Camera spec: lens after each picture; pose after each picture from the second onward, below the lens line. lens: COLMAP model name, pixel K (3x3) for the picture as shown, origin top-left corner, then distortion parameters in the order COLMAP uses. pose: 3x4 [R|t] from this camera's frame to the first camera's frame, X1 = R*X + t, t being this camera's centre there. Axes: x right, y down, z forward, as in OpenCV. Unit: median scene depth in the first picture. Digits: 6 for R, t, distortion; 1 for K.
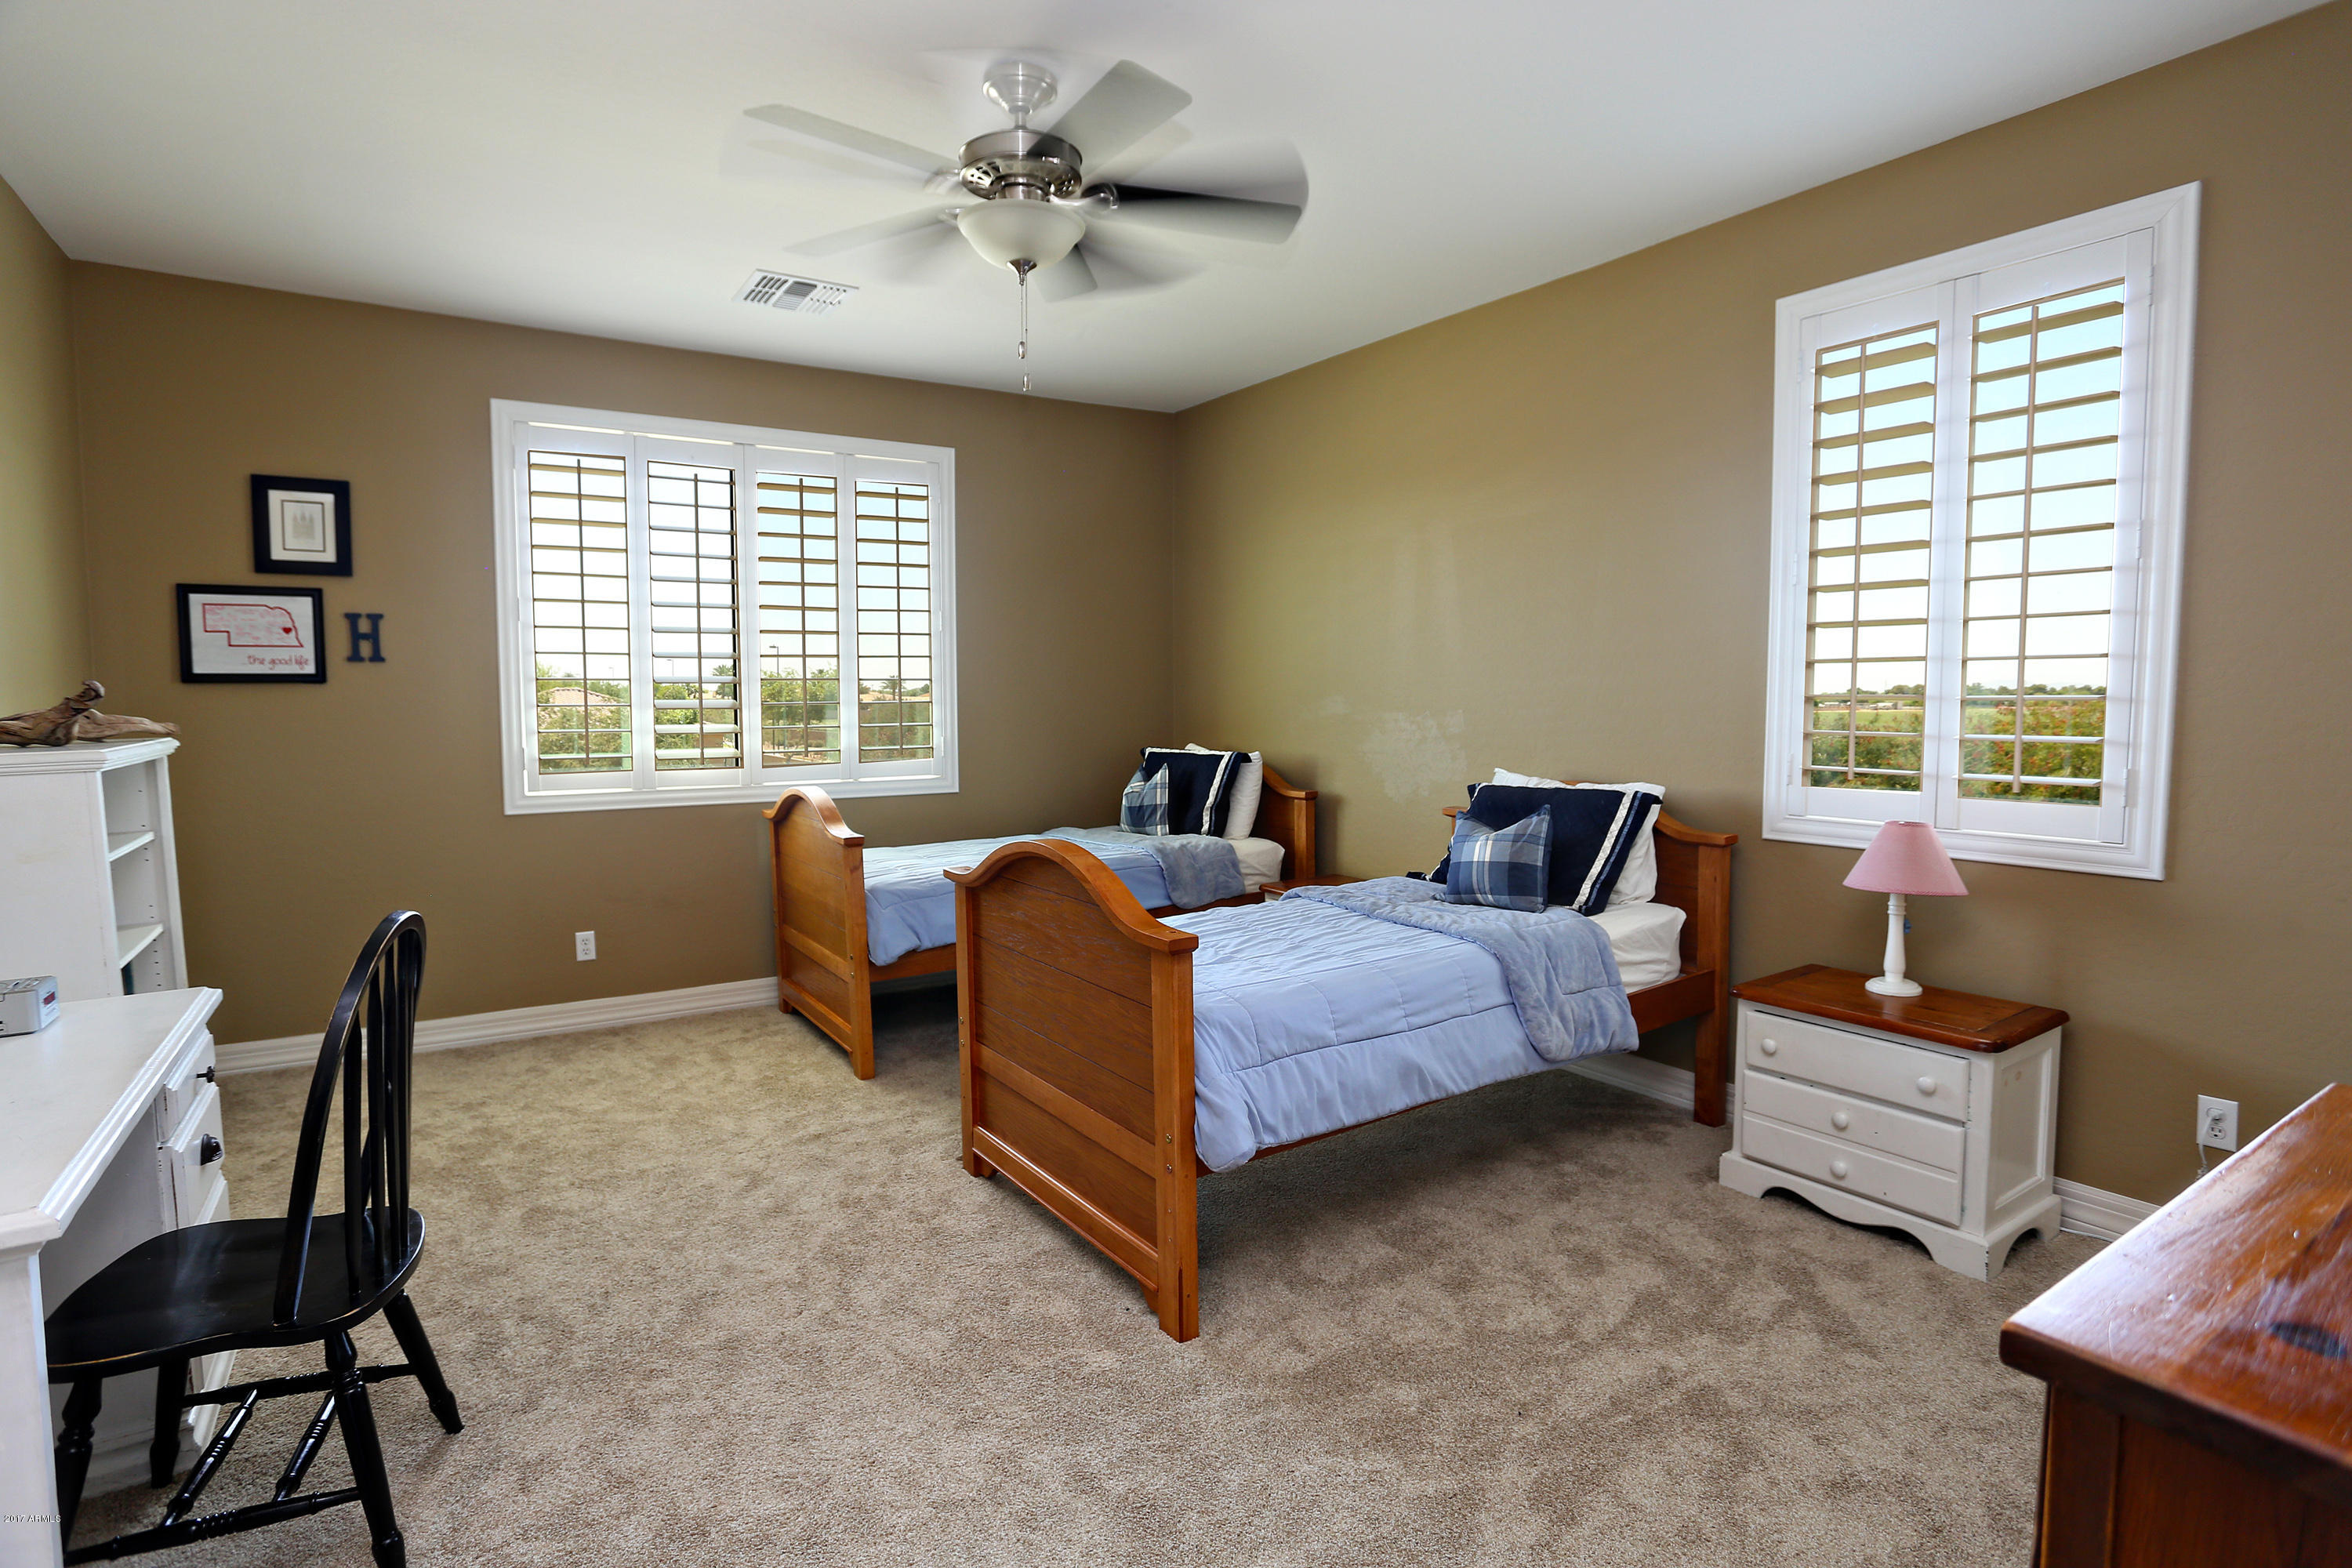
lens RADIAL K [[1146.8, 0, 1163.4], [0, 1146.8, 781.2], [0, 0, 1]] dist [-0.034646, -0.000270]
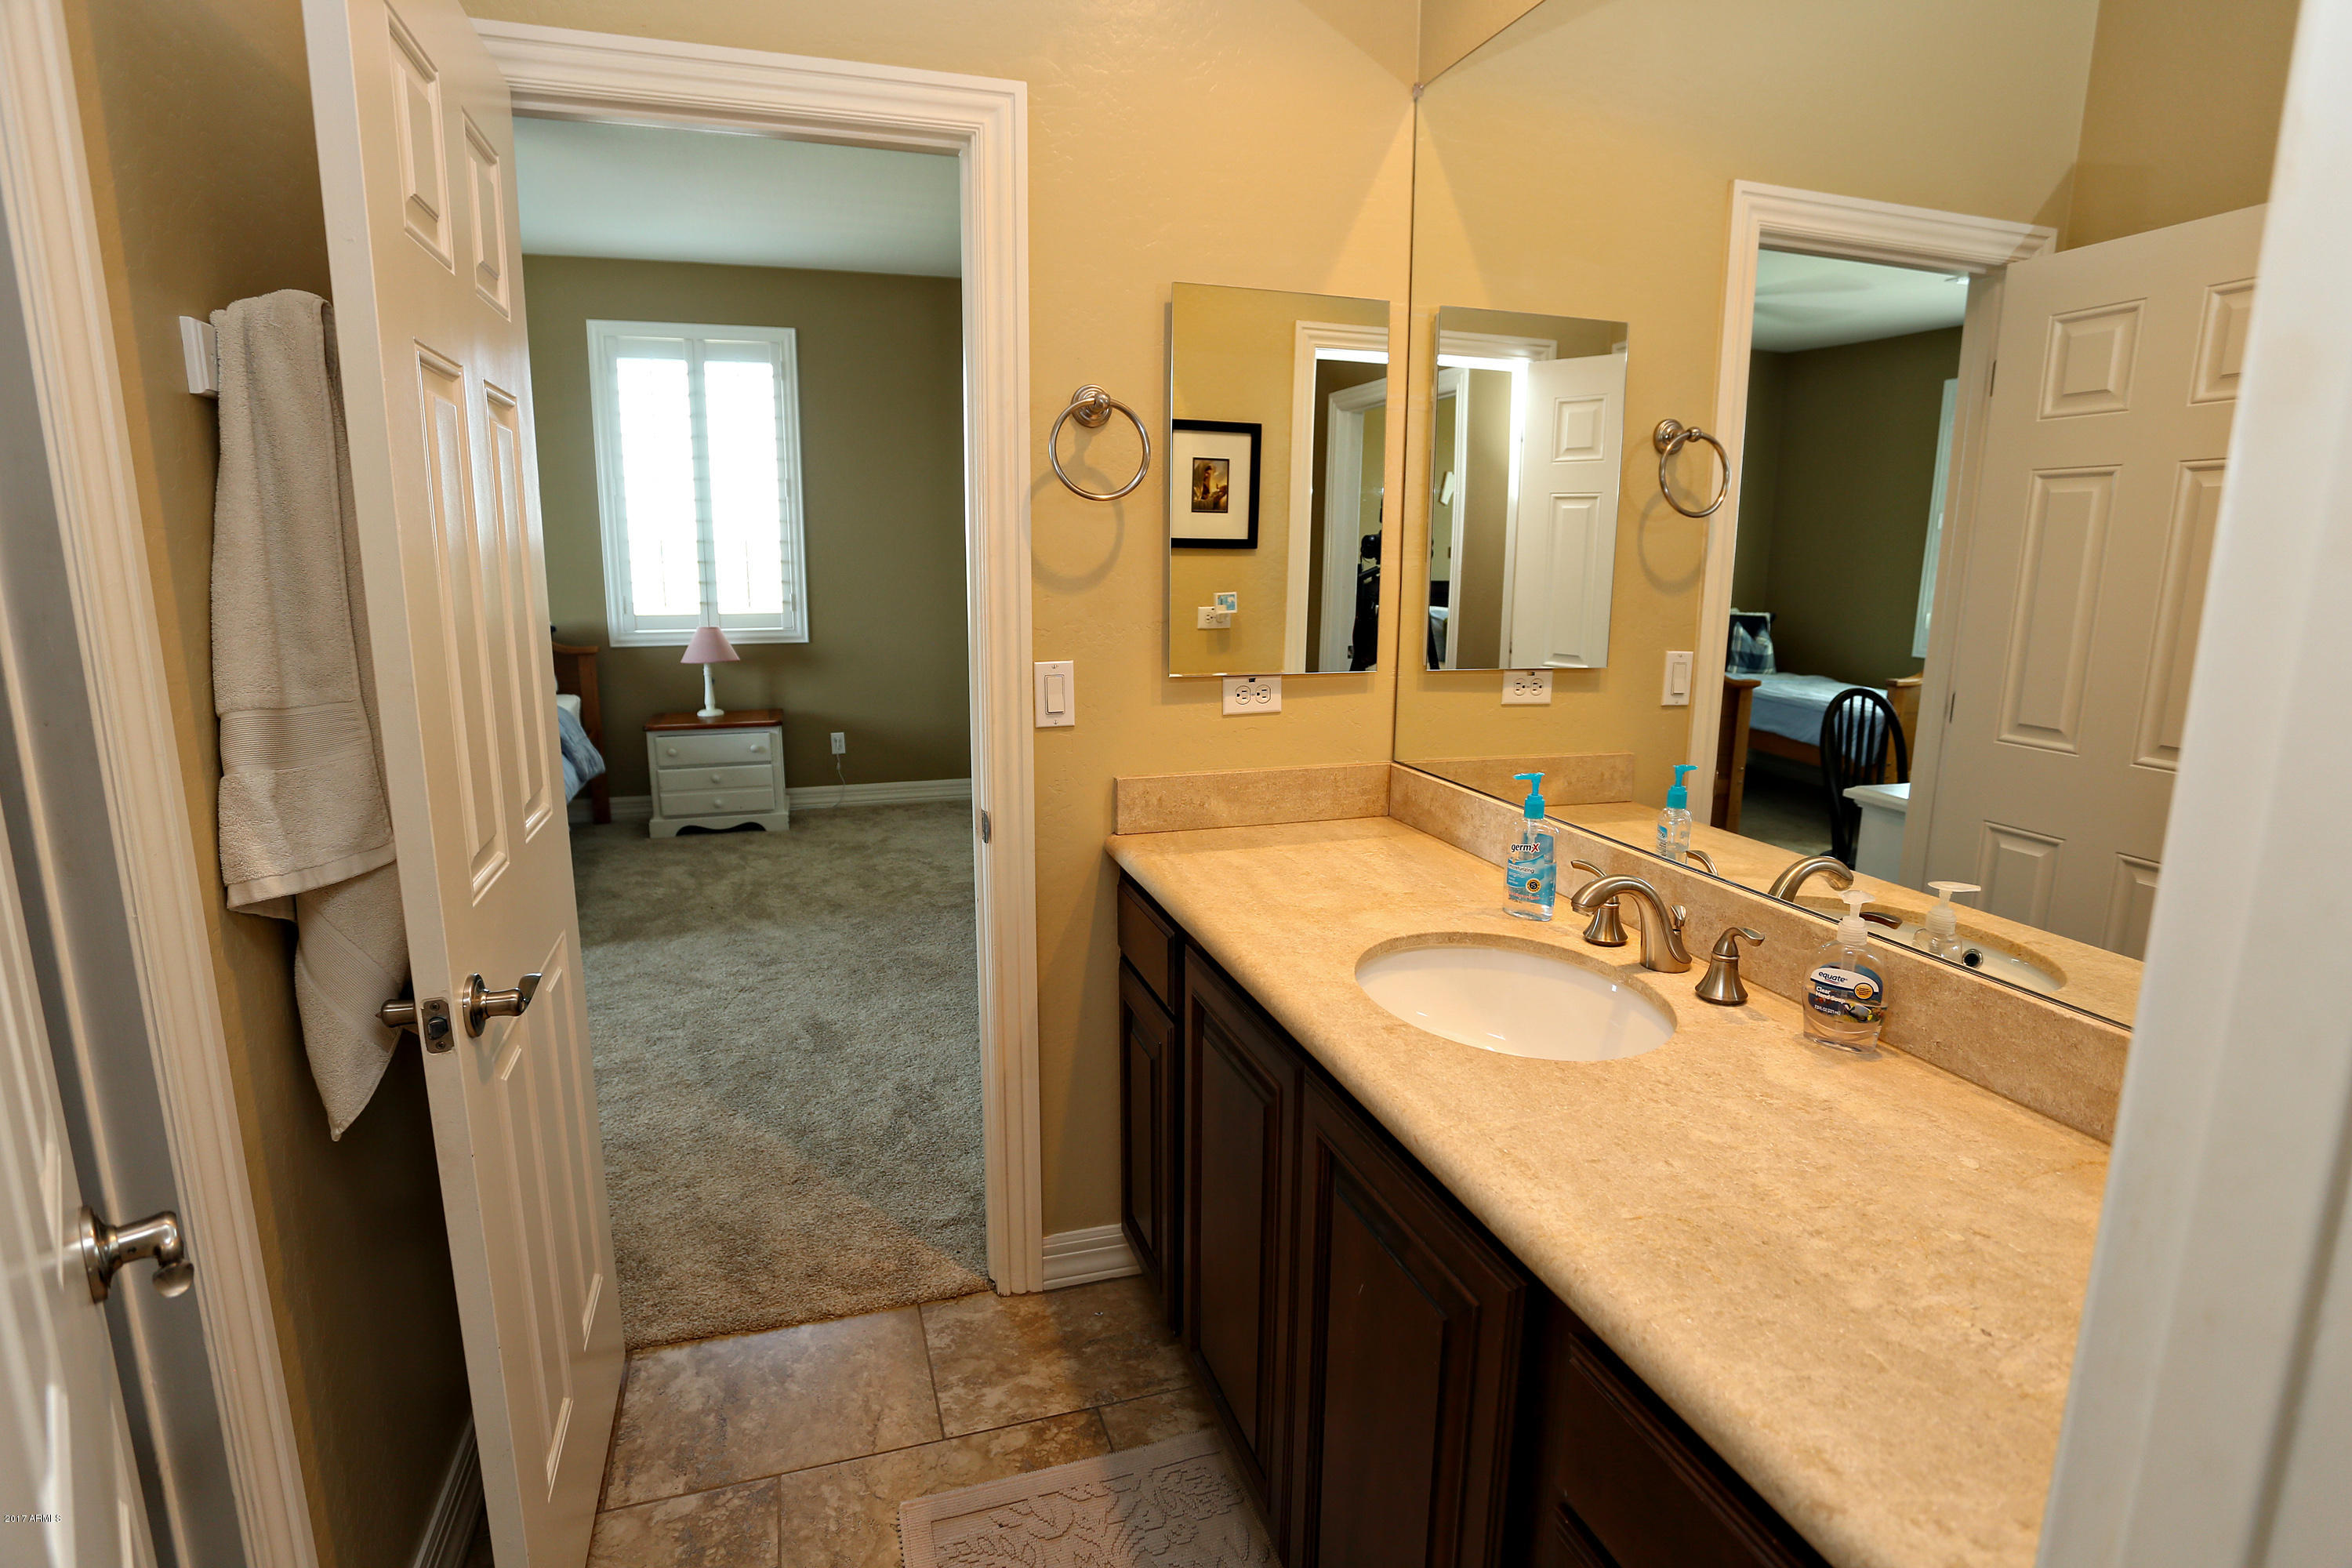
lens RADIAL K [[1146.8, 0, 1174.2], [0, 1146.8, 771.0], [0, 0, 1]] dist [-0.034646, -0.000270]
pose [[0.252765, -0.170826, 0.952328, -1.093565], [0.068769, 0.984973, 0.158429, 0.026324], [-0.965081, 0.025445, 0.260714, -0.292484]]
